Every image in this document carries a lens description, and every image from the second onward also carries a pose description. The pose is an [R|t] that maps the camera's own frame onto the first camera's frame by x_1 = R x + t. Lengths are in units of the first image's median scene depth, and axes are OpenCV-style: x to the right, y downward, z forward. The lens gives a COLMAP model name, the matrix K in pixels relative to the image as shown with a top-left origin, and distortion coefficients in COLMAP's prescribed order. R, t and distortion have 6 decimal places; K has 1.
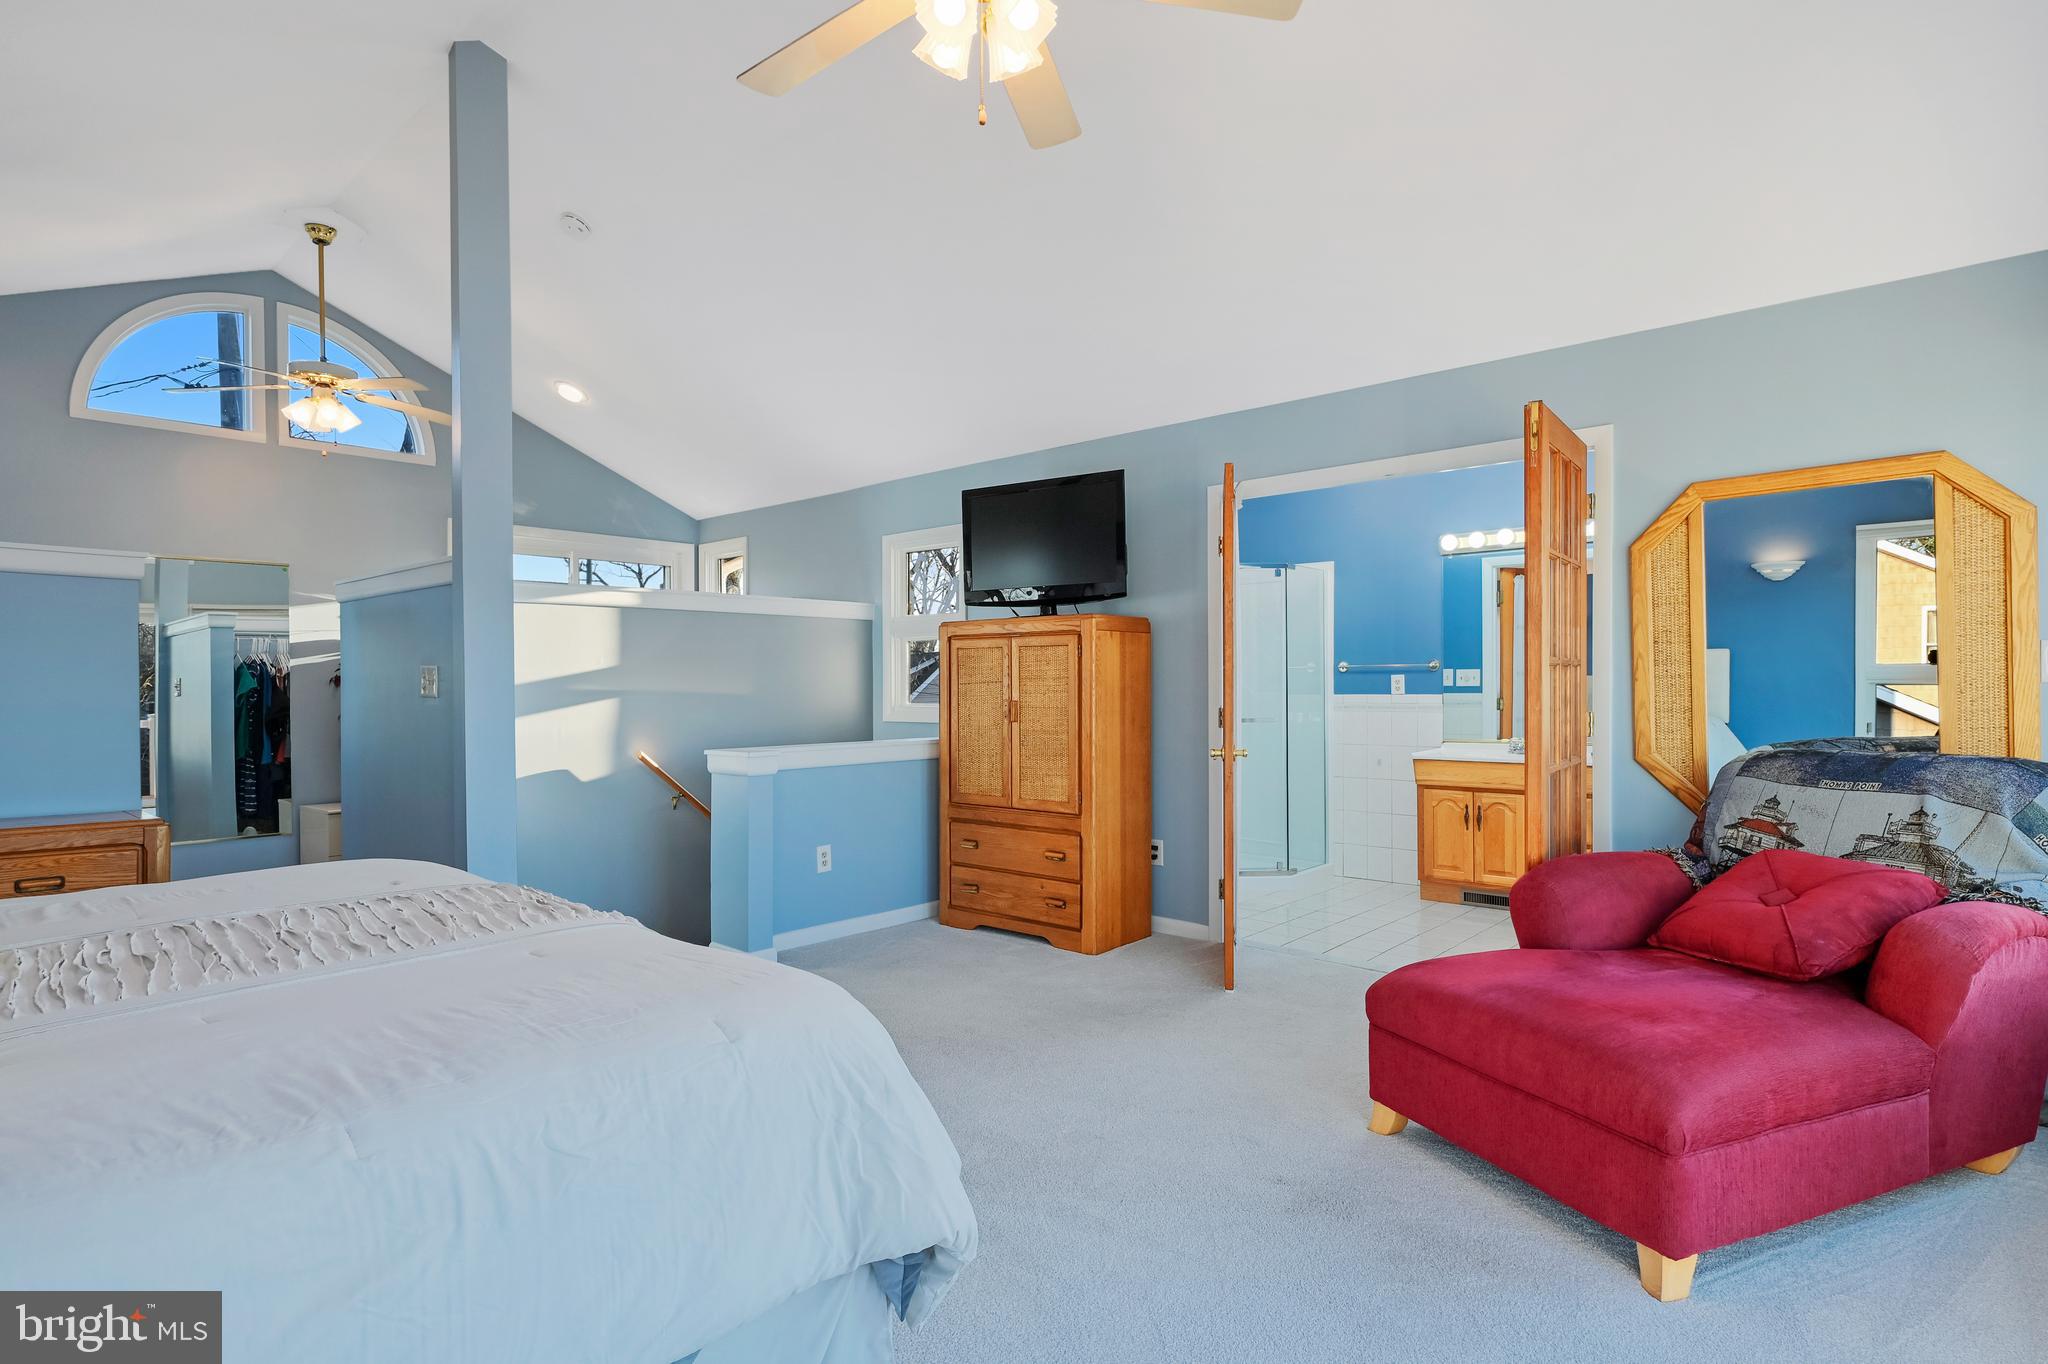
lens RADIAL K [[1048.4, 0, 1022.3], [0, 1048.4, 679.5], [0, 0, 1]] dist [0.001015, 0.000016]
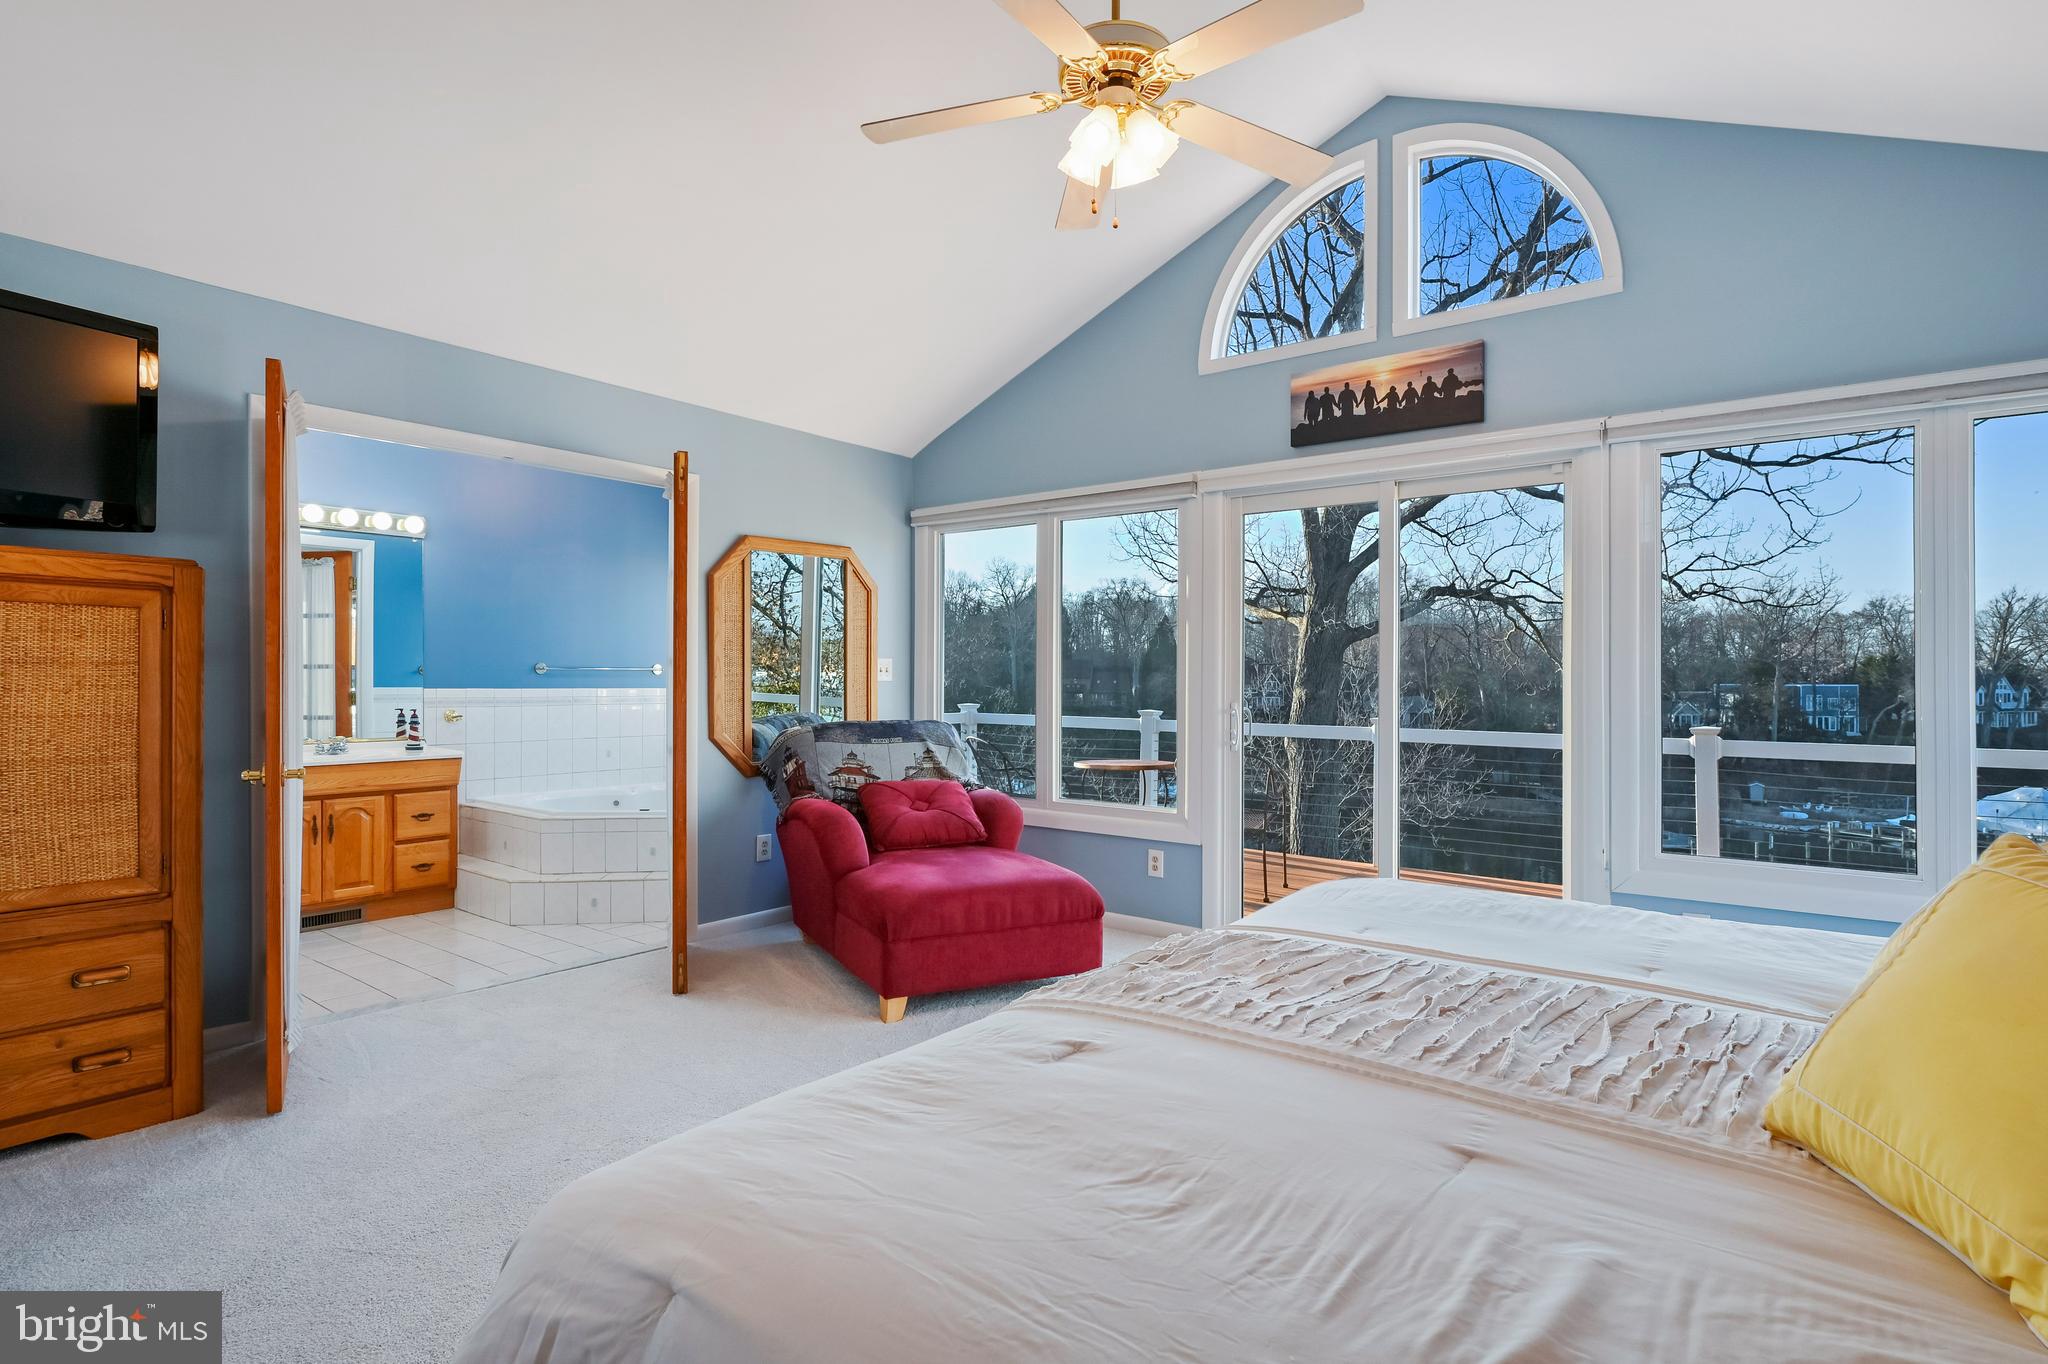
lens RADIAL K [[1022.6, 0, 1021.1], [0, 1022.6, 686.7], [0, 0, 1]] dist [-0.019977, -0.000396]
pose [[-0.051619, -0.000876, 0.998666, -0.454044], [-0.007370, 0.999973, 0.000496, 0.006436], [-0.998640, -0.007335, -0.051624, 0.452943]]
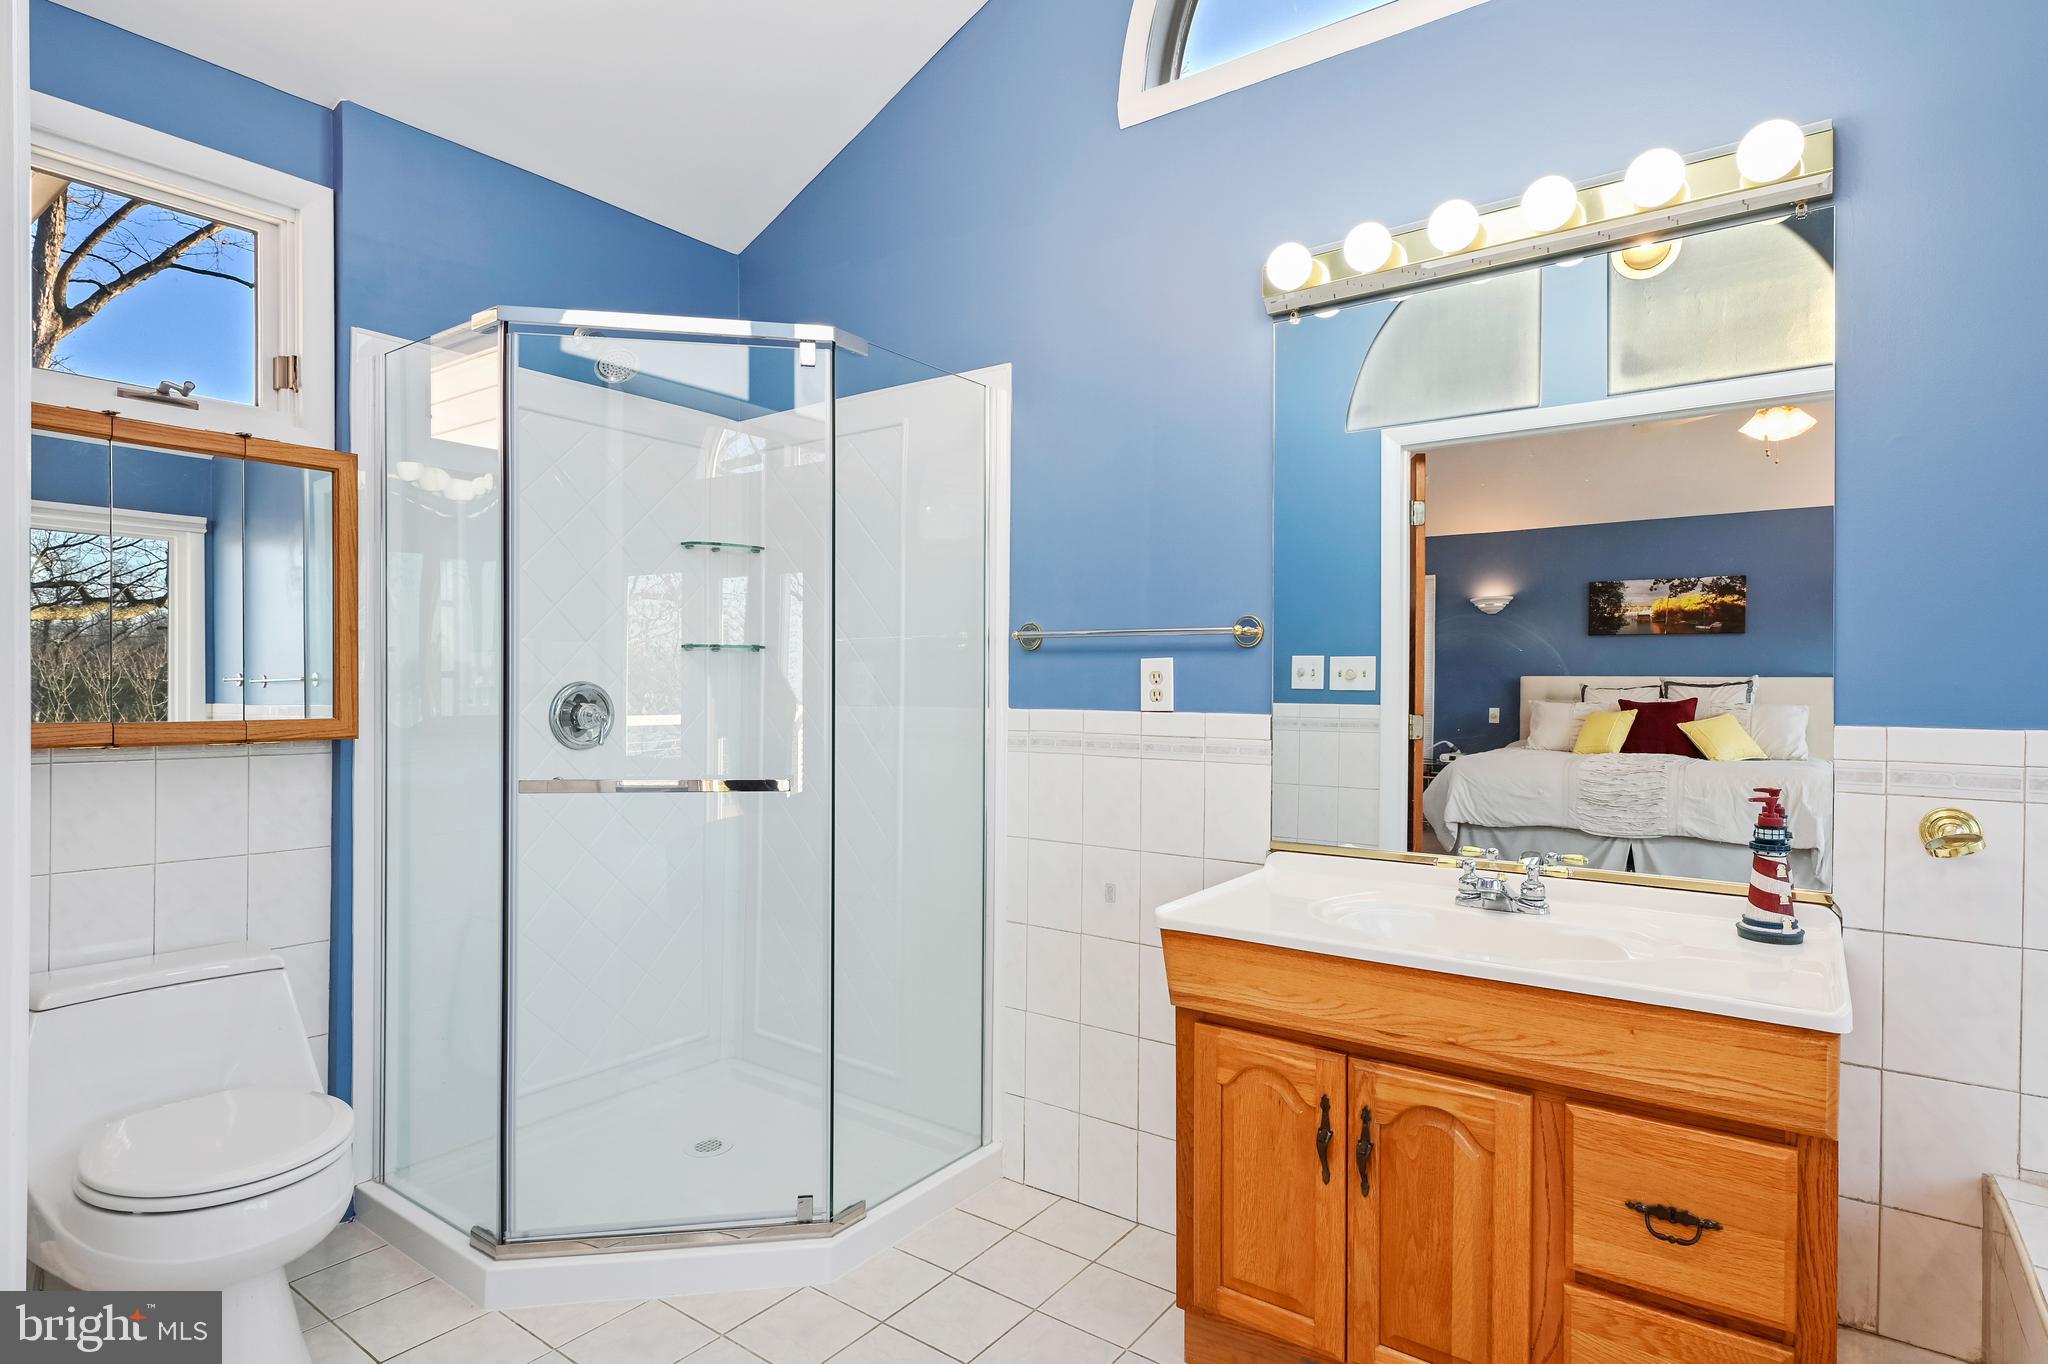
lens RADIAL K [[1100.5, 0, 1024.0], [0, 1100.5, 682.0], [0, 0, 1]] dist [0.003722, -0.000749]
pose [[0.994631, 0.013662, 0.102581, 0.306721], [-0.014245, 0.999886, 0.004955, 0.003021], [-0.102502, -0.006390, 0.994712, 0.702849]]
